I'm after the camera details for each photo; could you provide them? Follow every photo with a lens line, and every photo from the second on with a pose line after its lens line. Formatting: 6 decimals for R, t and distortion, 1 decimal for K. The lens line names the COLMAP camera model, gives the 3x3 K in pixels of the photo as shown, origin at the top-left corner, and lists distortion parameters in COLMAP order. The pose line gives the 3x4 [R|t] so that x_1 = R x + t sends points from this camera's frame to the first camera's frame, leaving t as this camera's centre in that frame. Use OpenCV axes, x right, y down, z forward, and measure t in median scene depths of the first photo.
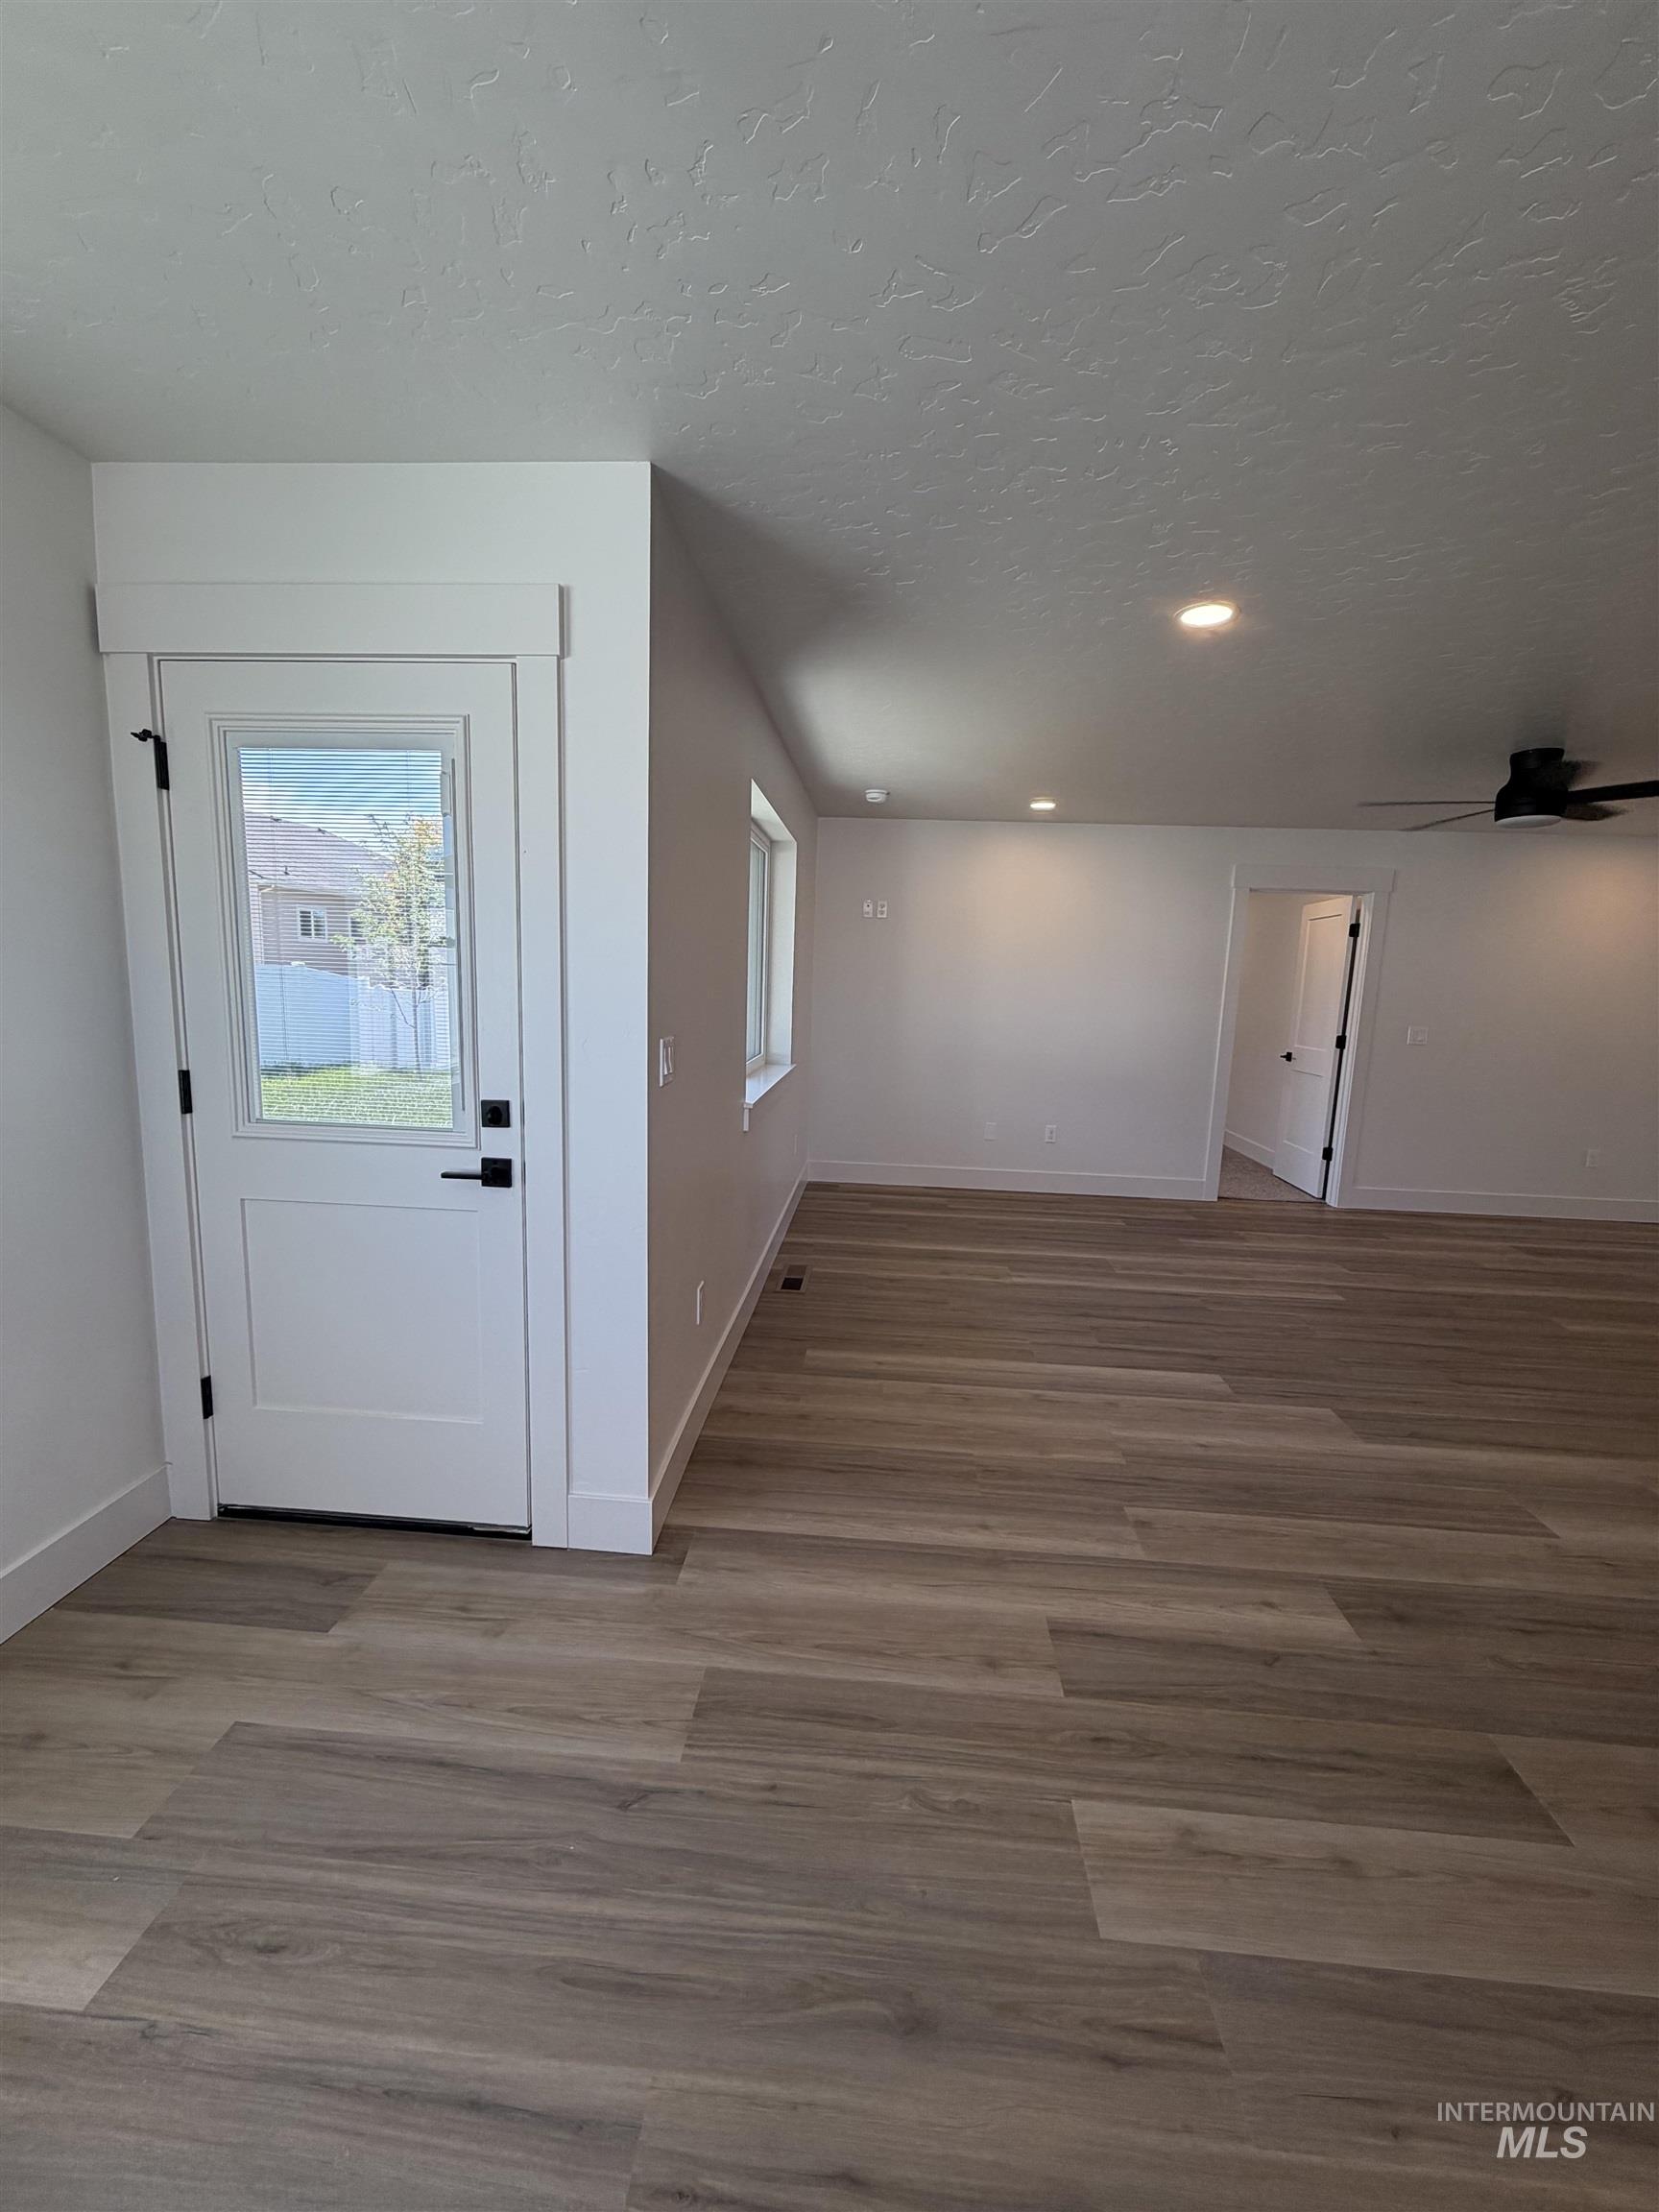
lens RADIAL K [[880.5, 0, 830.3], [0, 880.5, 1100.1], [0, 0, 1]] dist [0.001936, -0.000015]
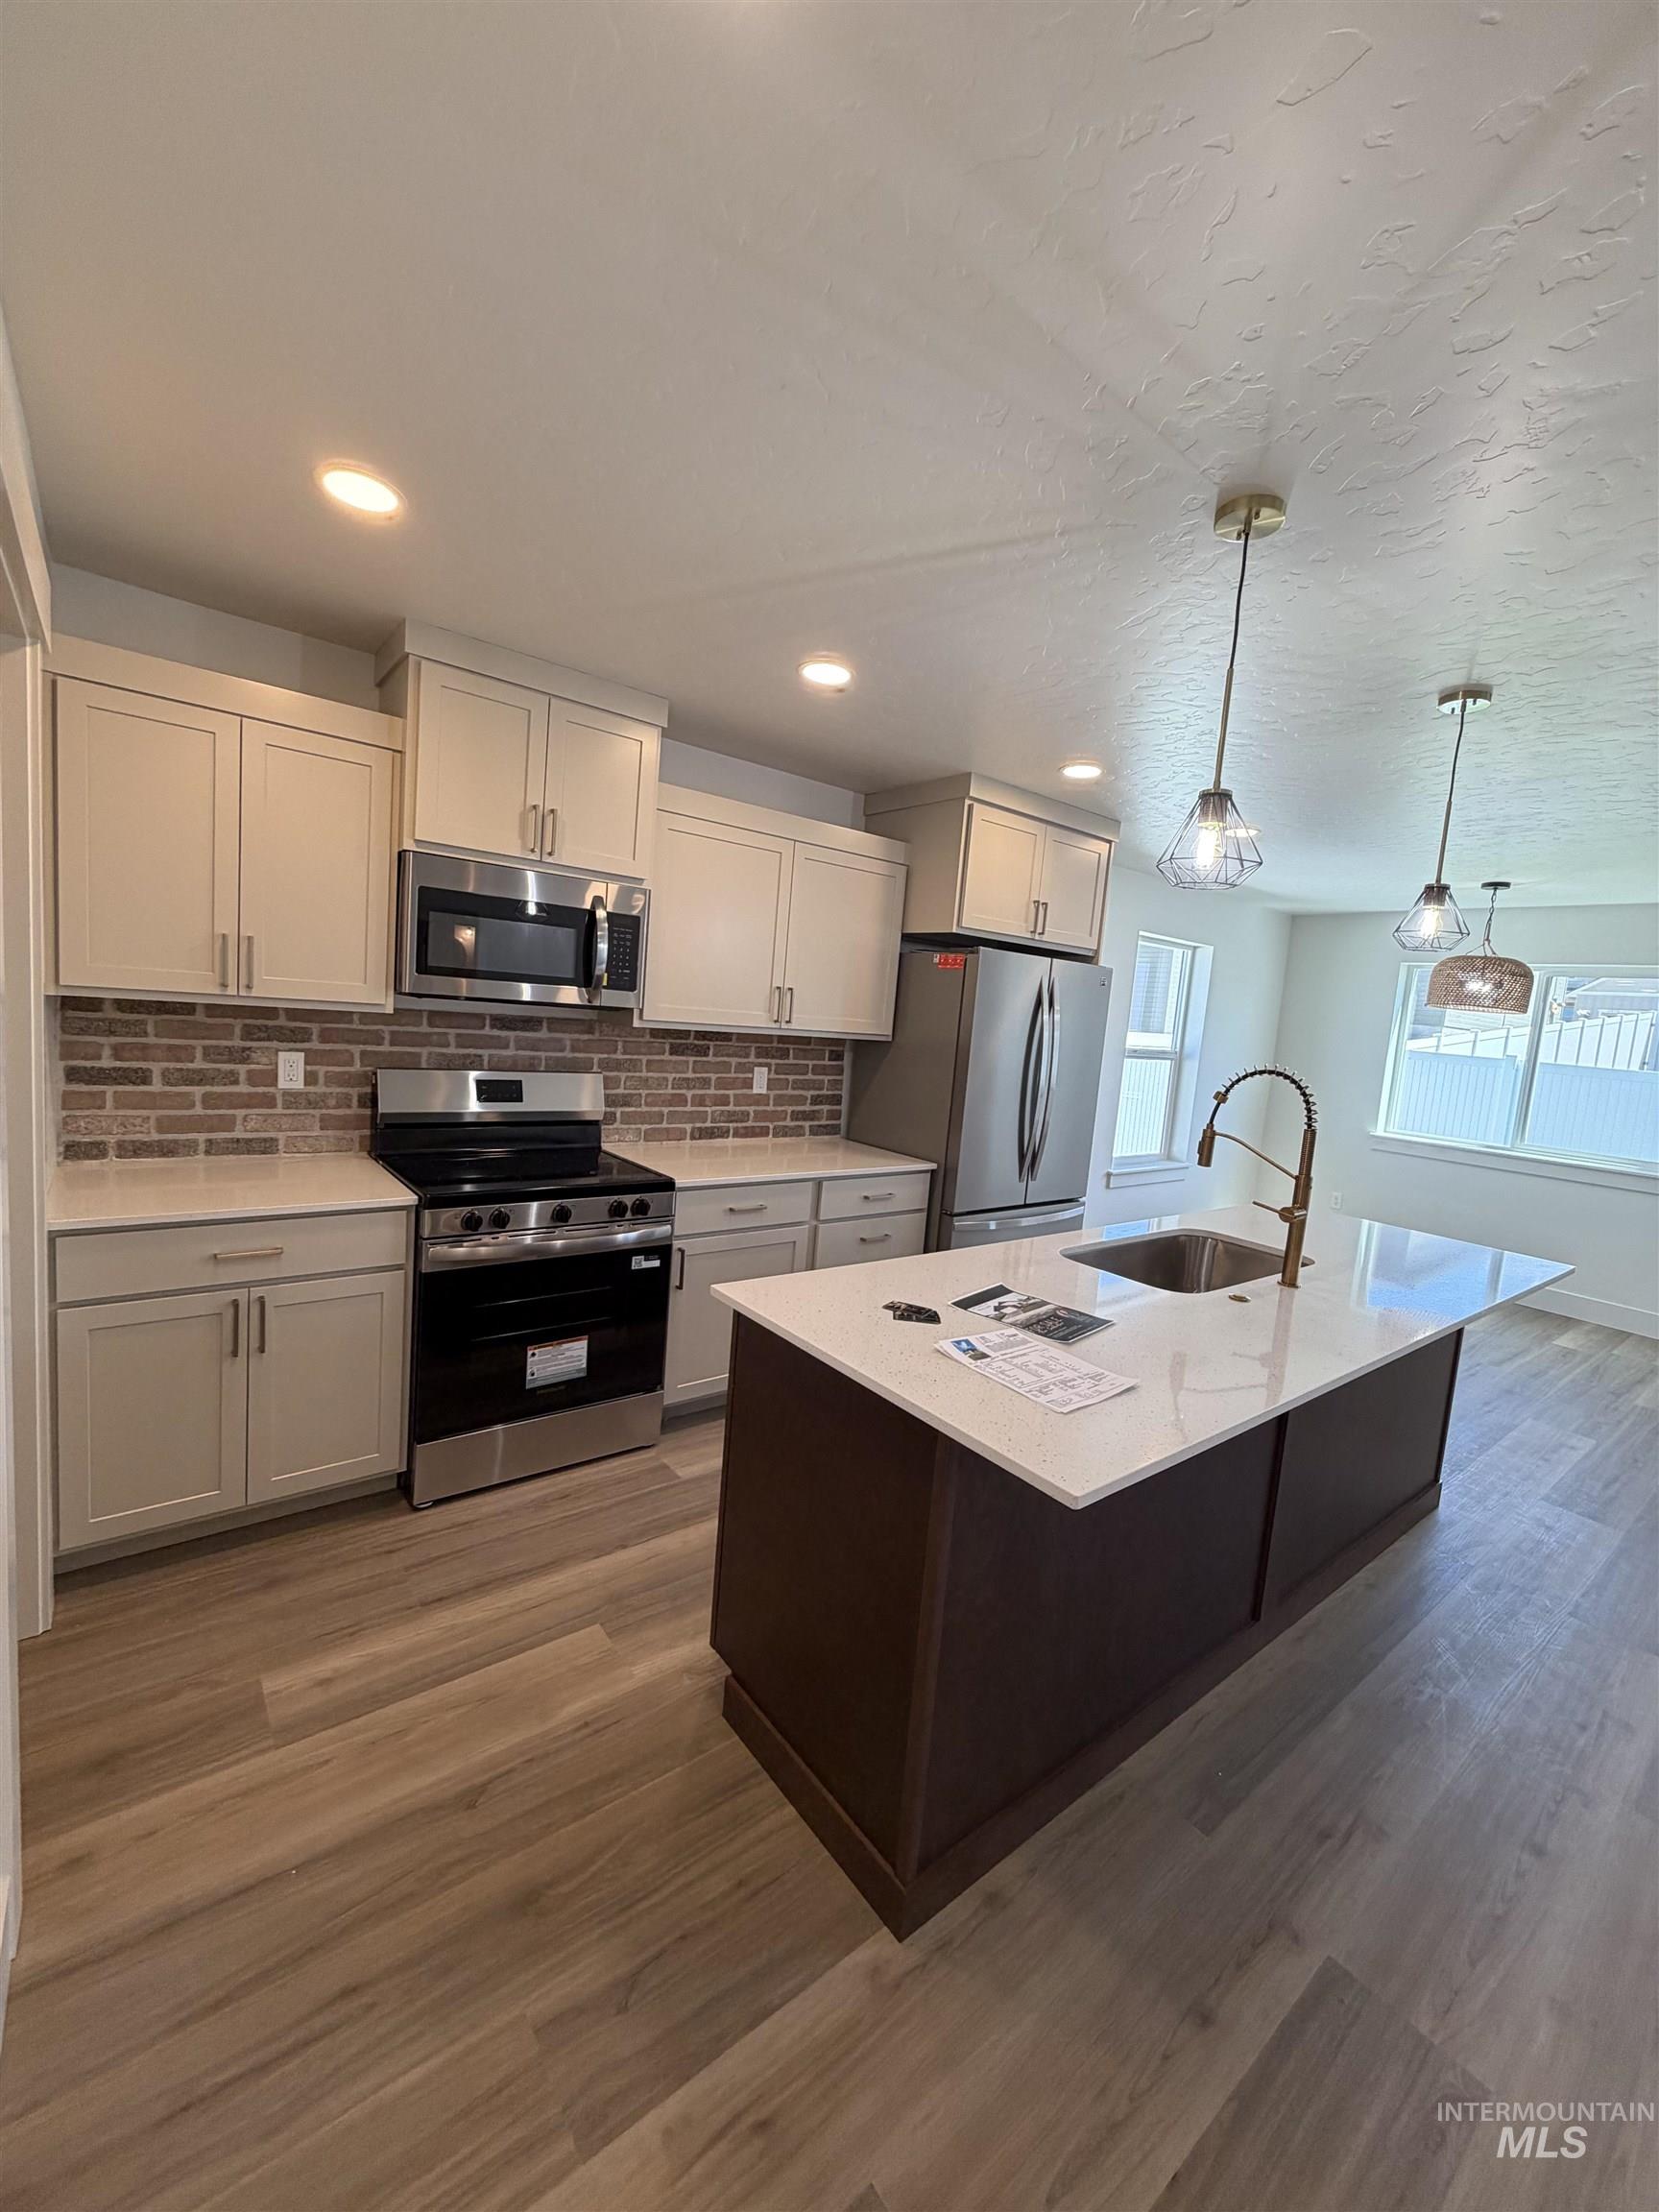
lens RADIAL K [[876.5, 0, 831.6], [0, 876.5, 1102.4], [0, 0, 1]] dist [0.000592, 0.000219]
pose [[-0.730708, -0.021025, -0.682367, 2.095119], [-0.196884, 0.963548, 0.181143, -0.051412], [0.653684, 0.266709, -0.708211, 0.676224]]
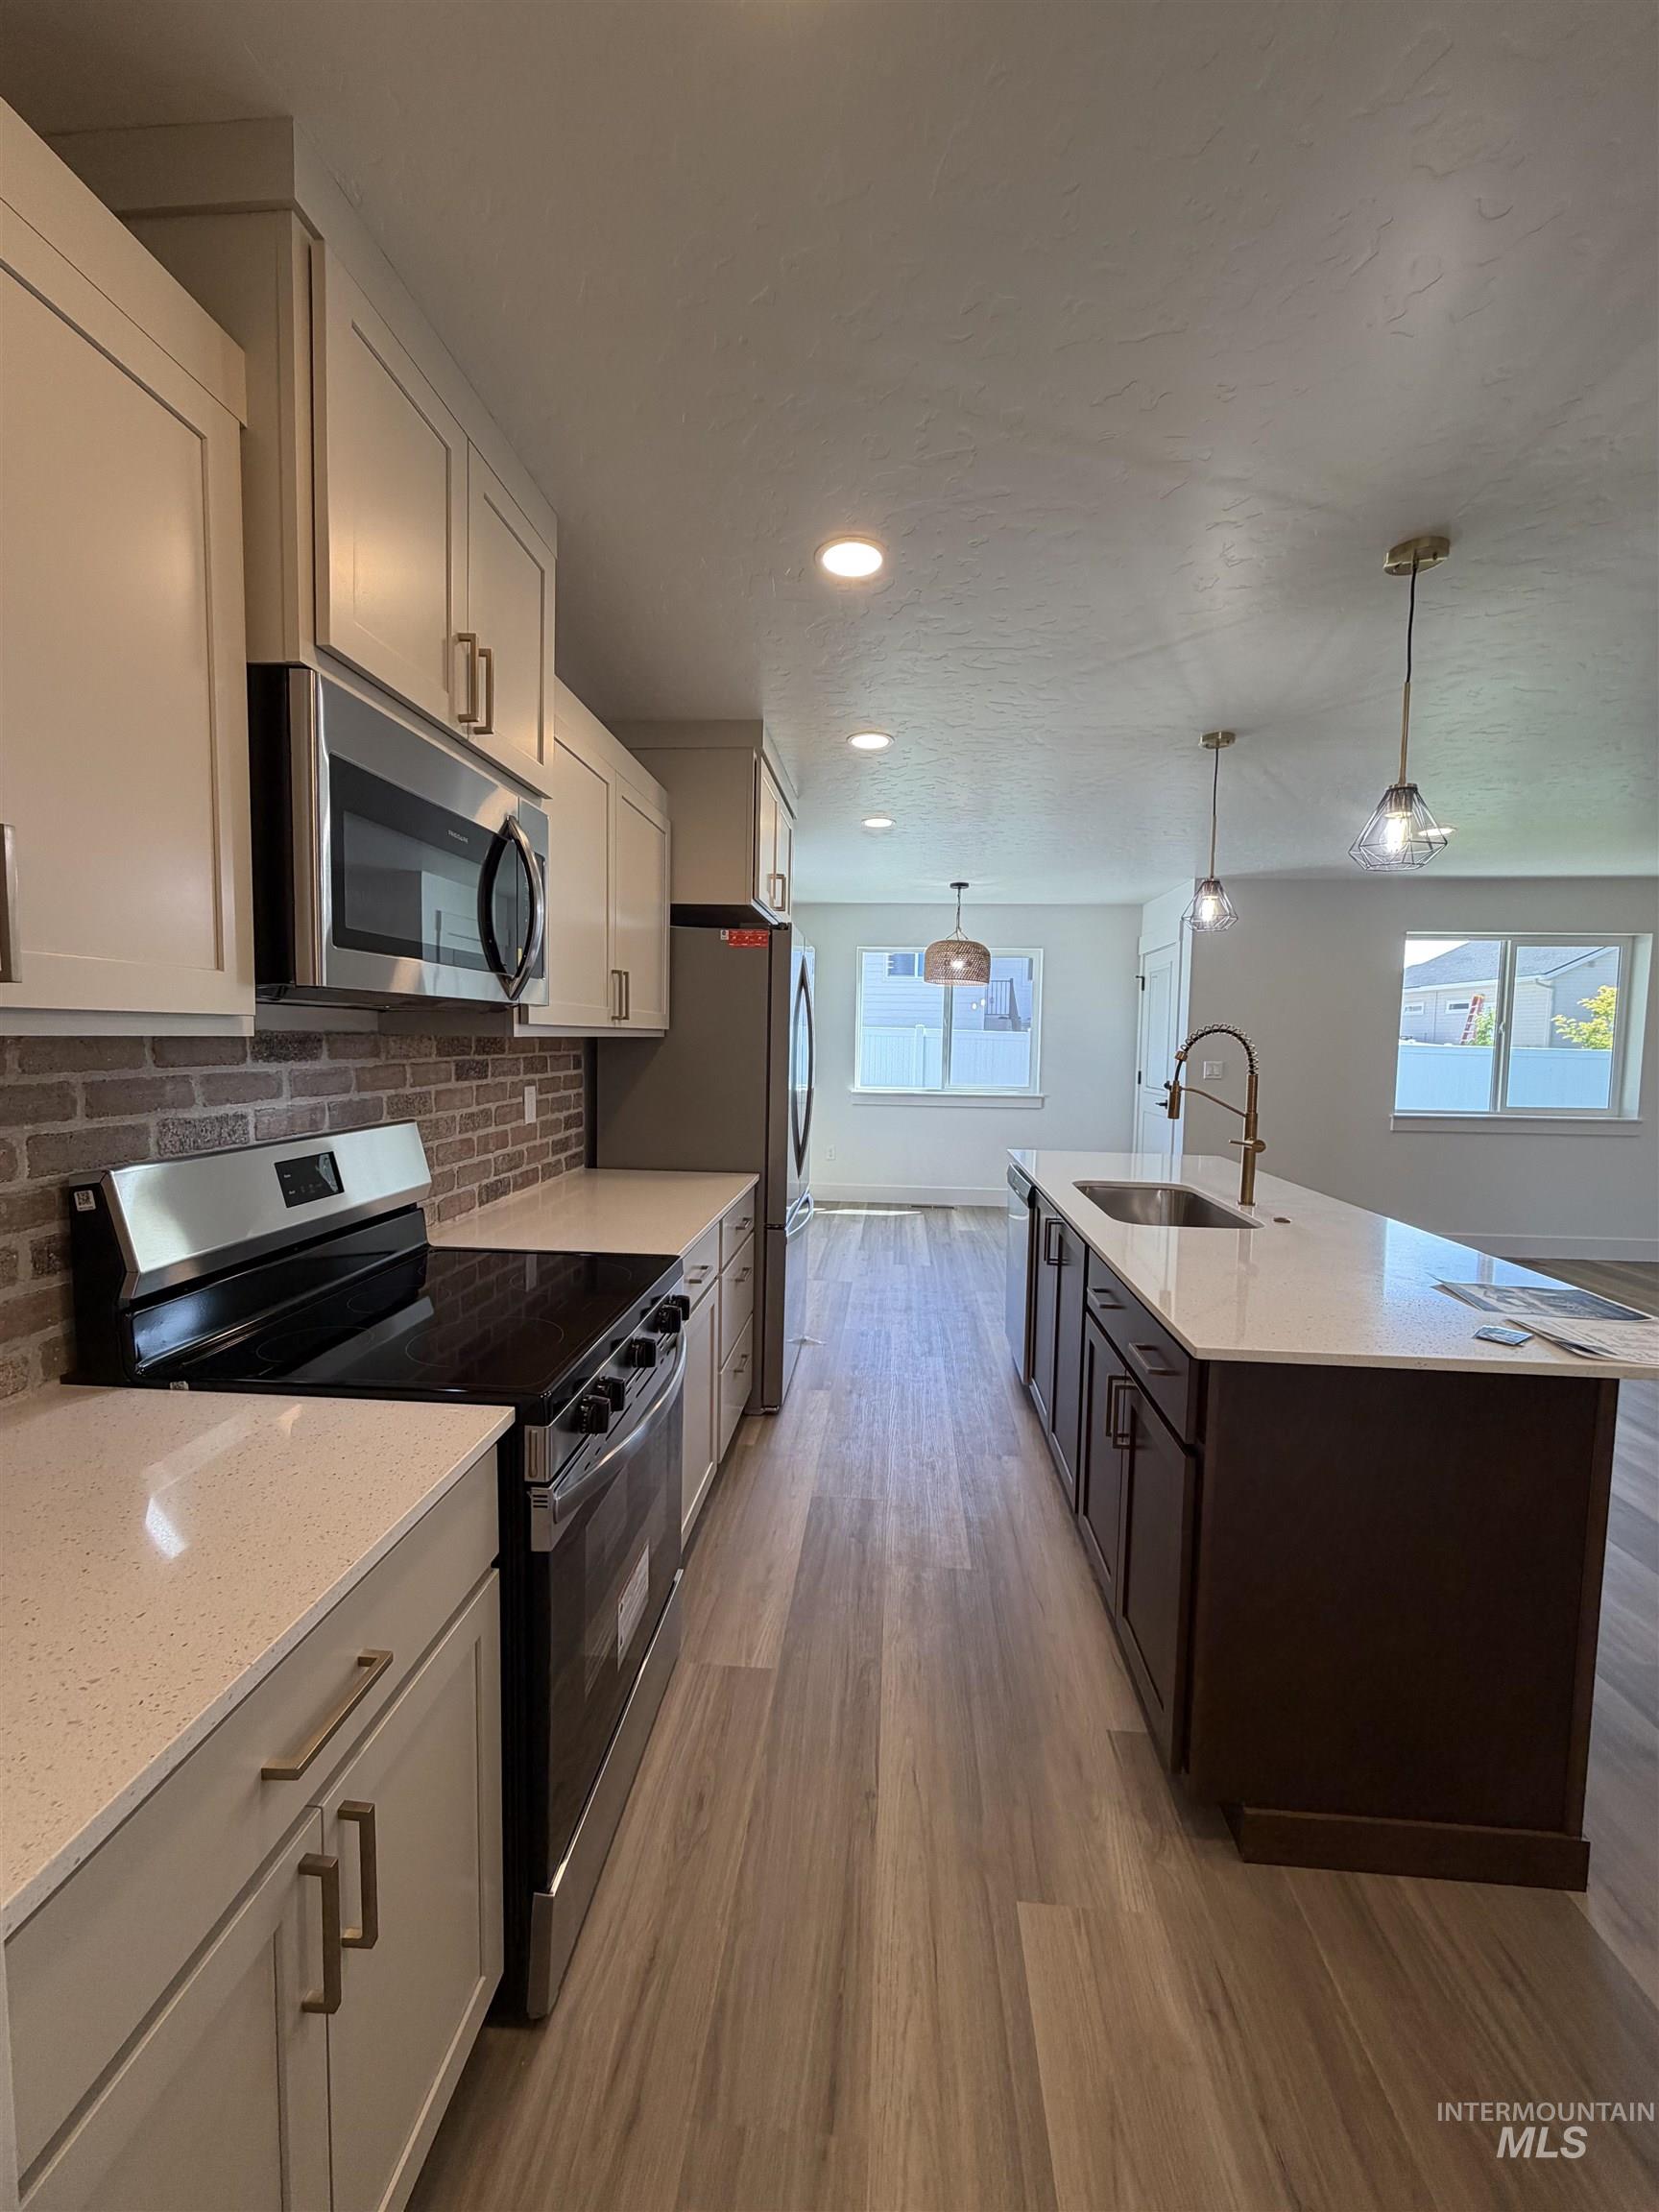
lens RADIAL K [[880.5, 0, 830.3], [0, 880.5, 1100.1], [0, 0, 1]] dist [0.001936, -0.000015]
pose [[-0.003391, 0.038971, -0.999235, 2.228948], [-0.154179, 0.987272, 0.039027, 0.107763], [0.988037, 0.154193, 0.002661, -0.135619]]
